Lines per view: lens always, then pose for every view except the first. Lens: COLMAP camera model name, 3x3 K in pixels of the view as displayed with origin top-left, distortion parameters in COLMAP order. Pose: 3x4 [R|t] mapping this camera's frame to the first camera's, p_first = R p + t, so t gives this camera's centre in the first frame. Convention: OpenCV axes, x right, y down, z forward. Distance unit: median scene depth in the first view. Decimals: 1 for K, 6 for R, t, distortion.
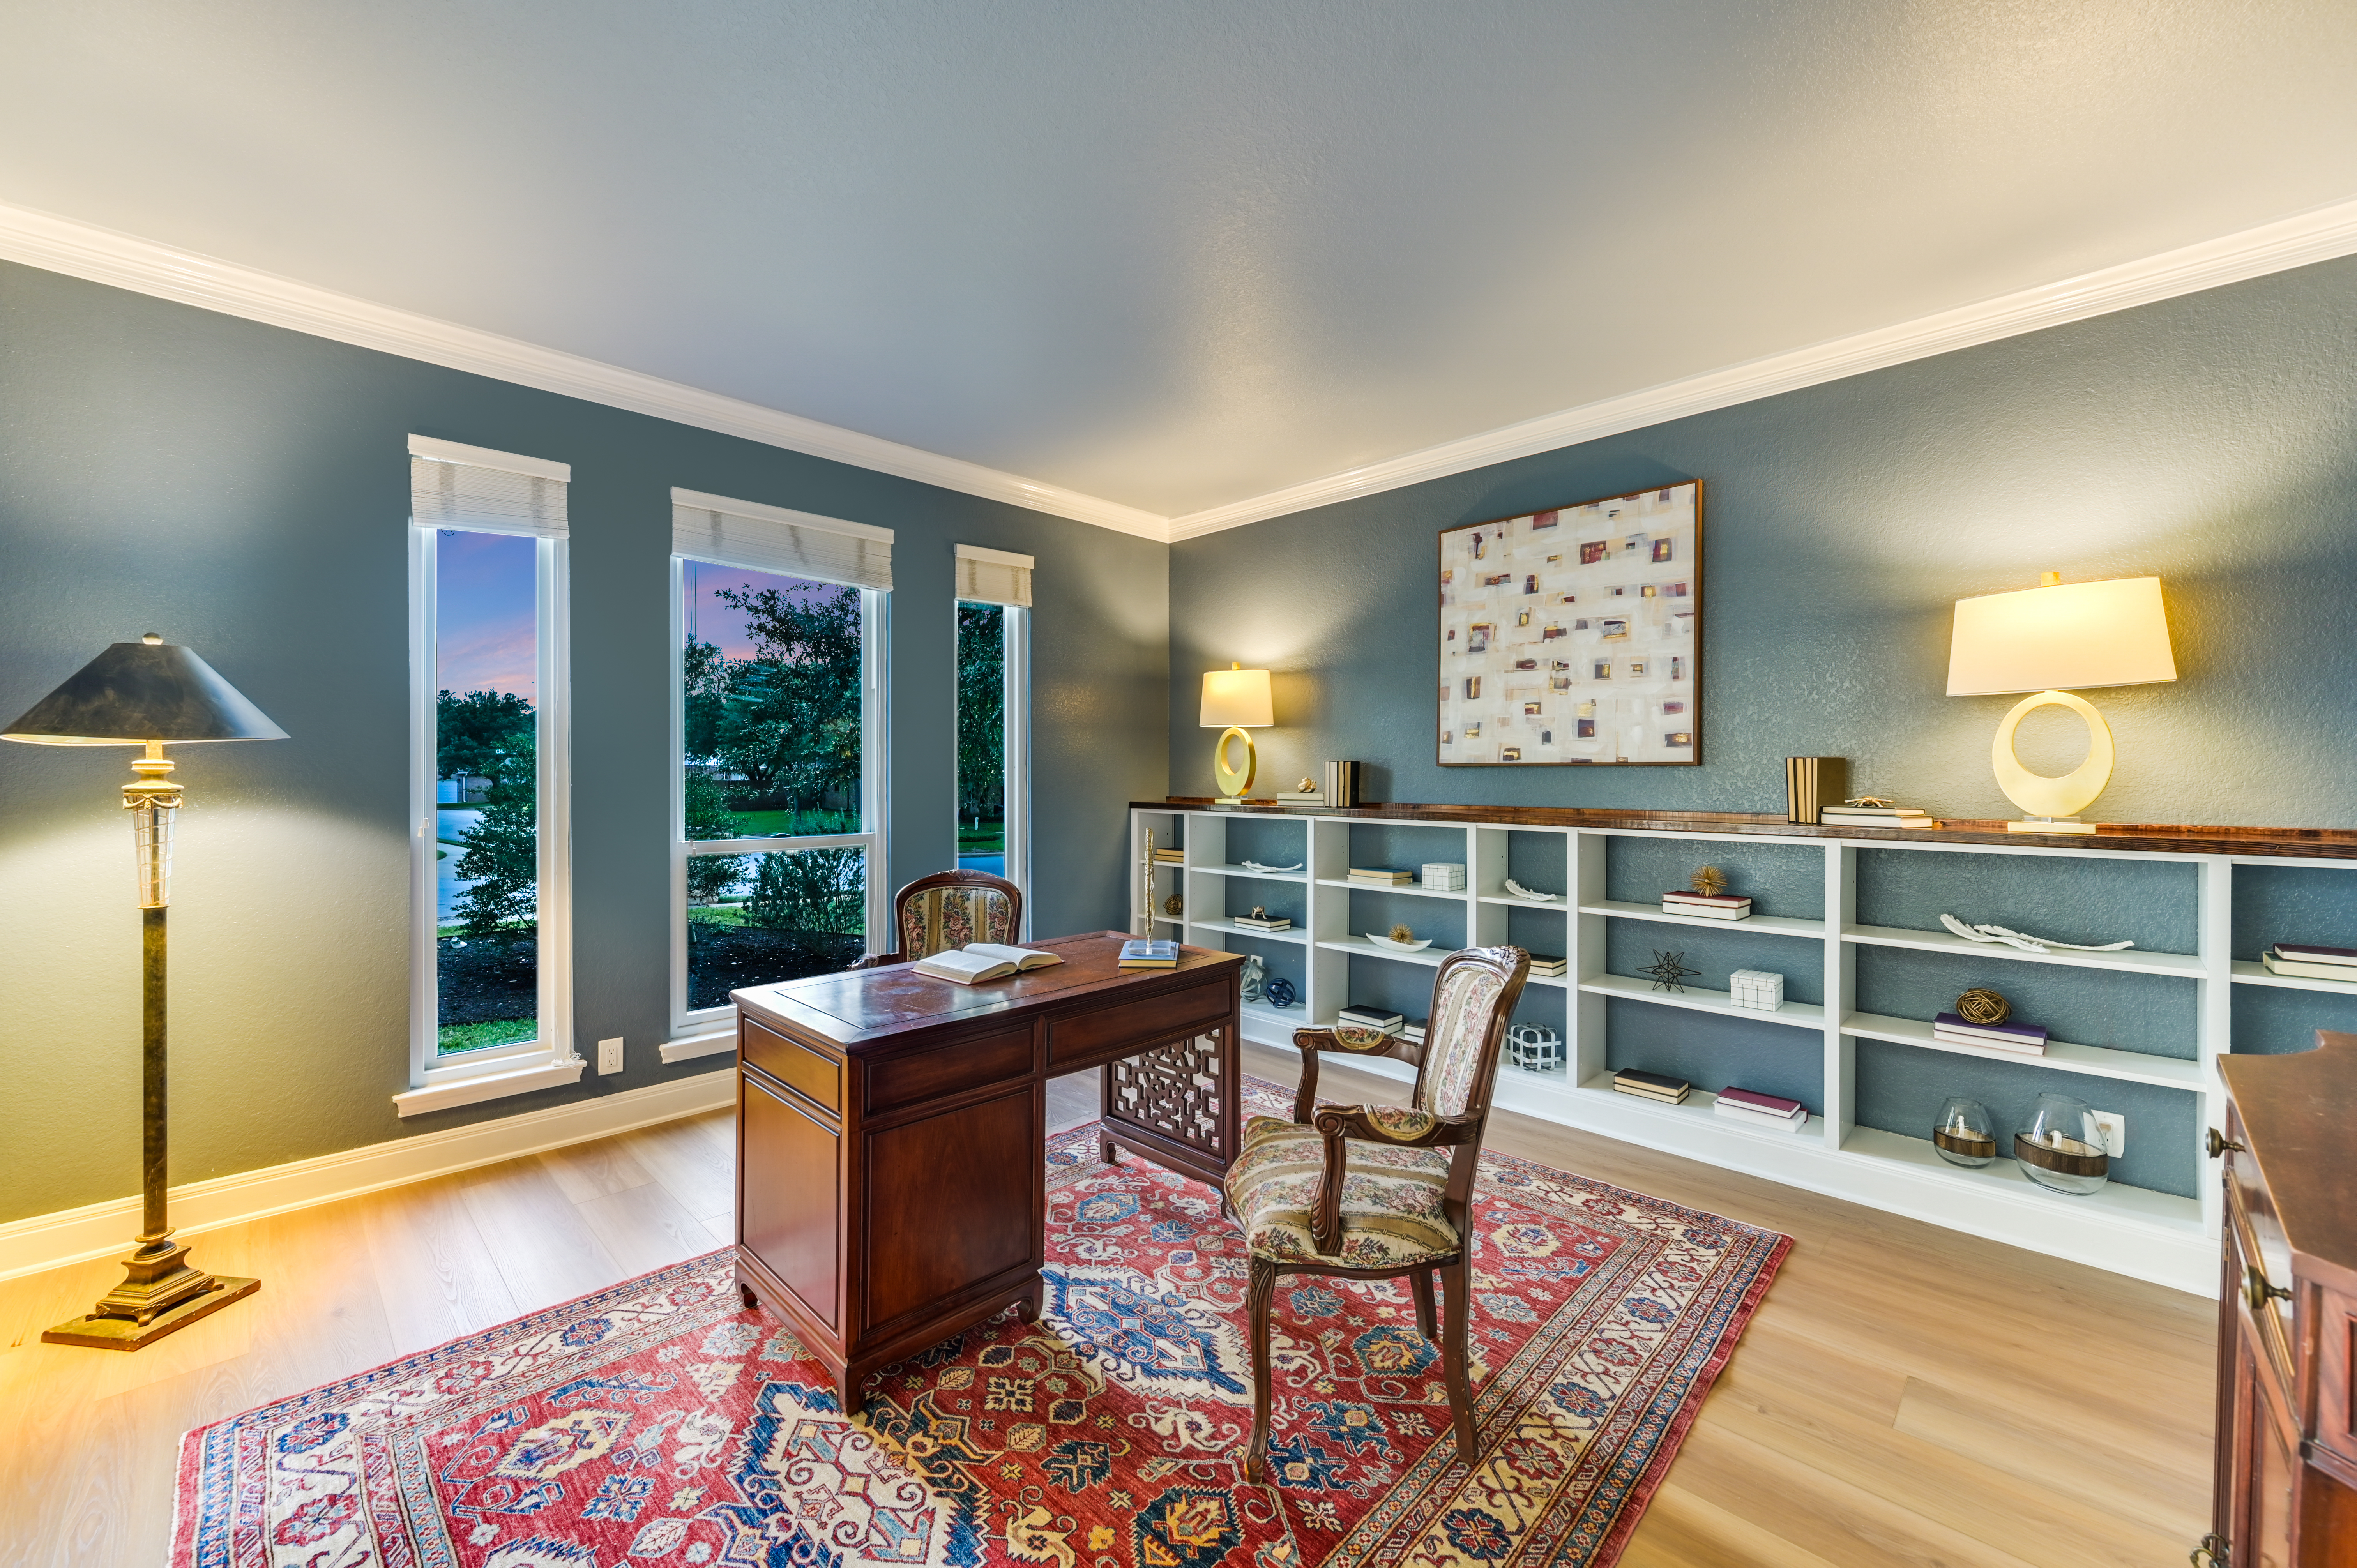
lens RADIAL K [[922.4, 0, 1179.1], [0, 922.4, 778.6], [0, 0, 1]] dist [-0.000111, 0.000077]
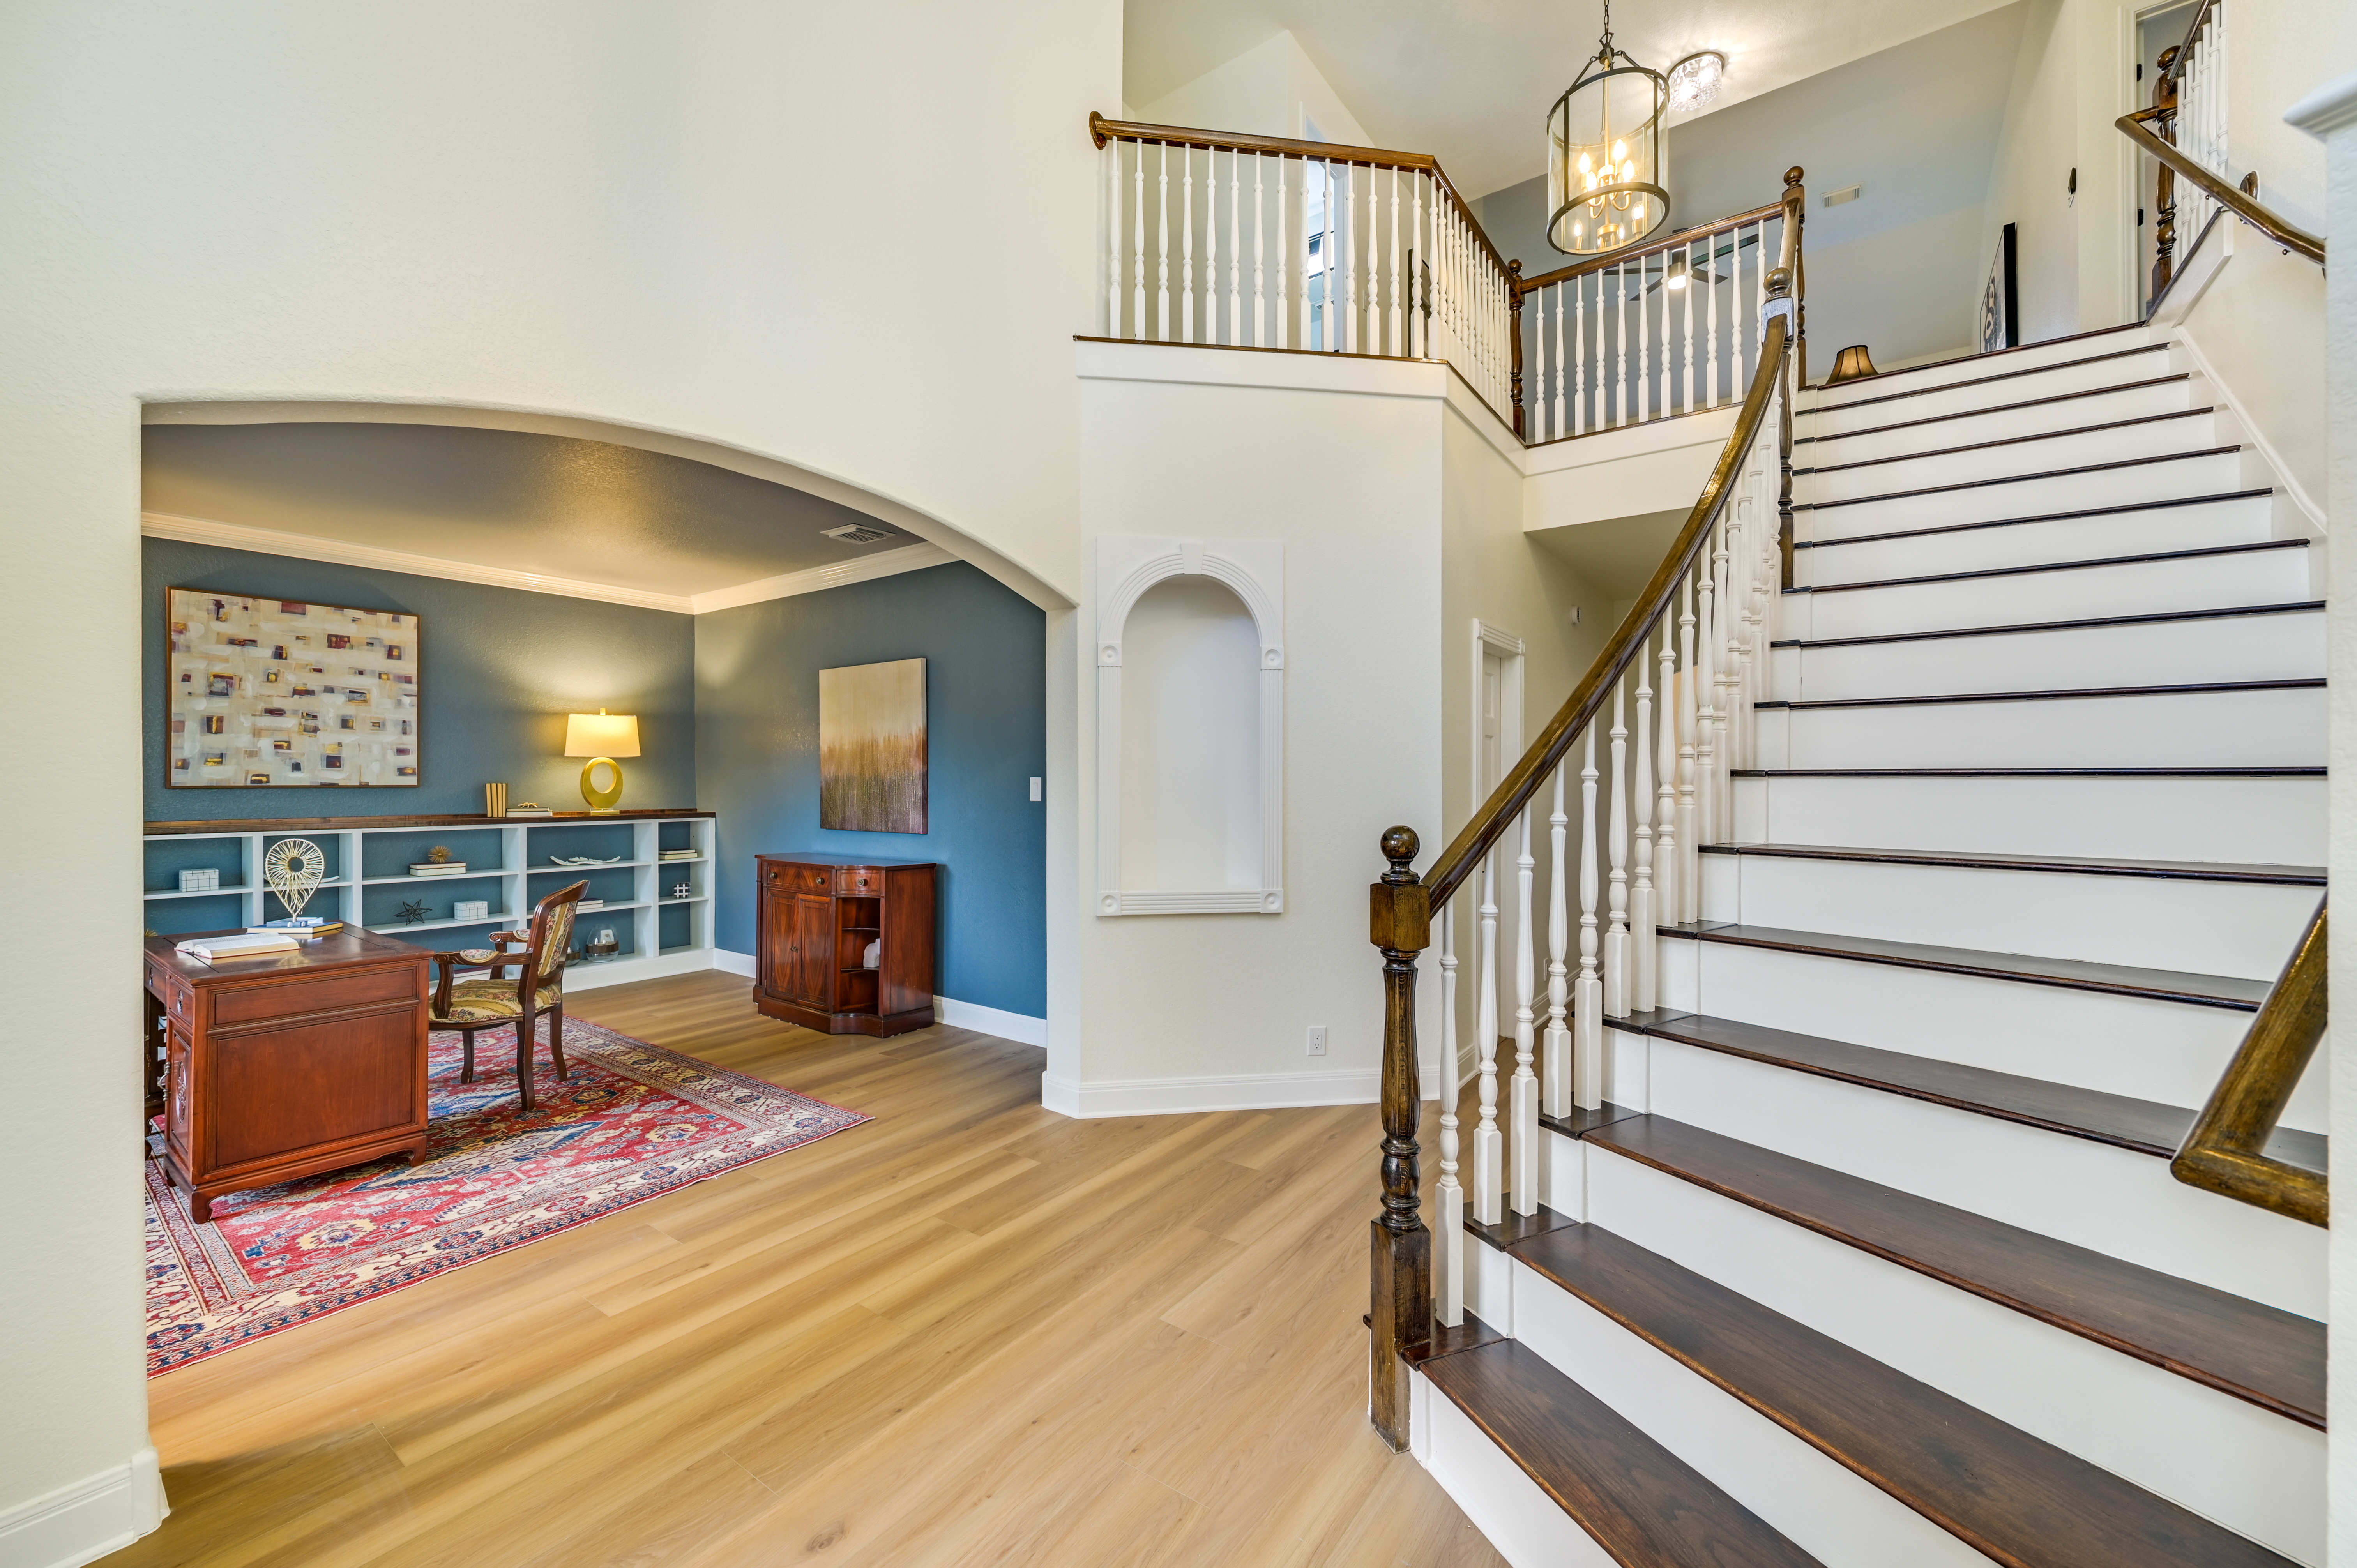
lens RADIAL K [[924.9, 0, 1178.7], [0, 924.9, 778.2], [0, 0, 1]] dist [0.000642, 0.000548]
pose [[-0.158543, -0.000333, 0.987352, -1.247502], [0.007520, 0.999971, 0.001545, -0.021742], [-0.987323, 0.007670, -0.158536, -0.083025]]
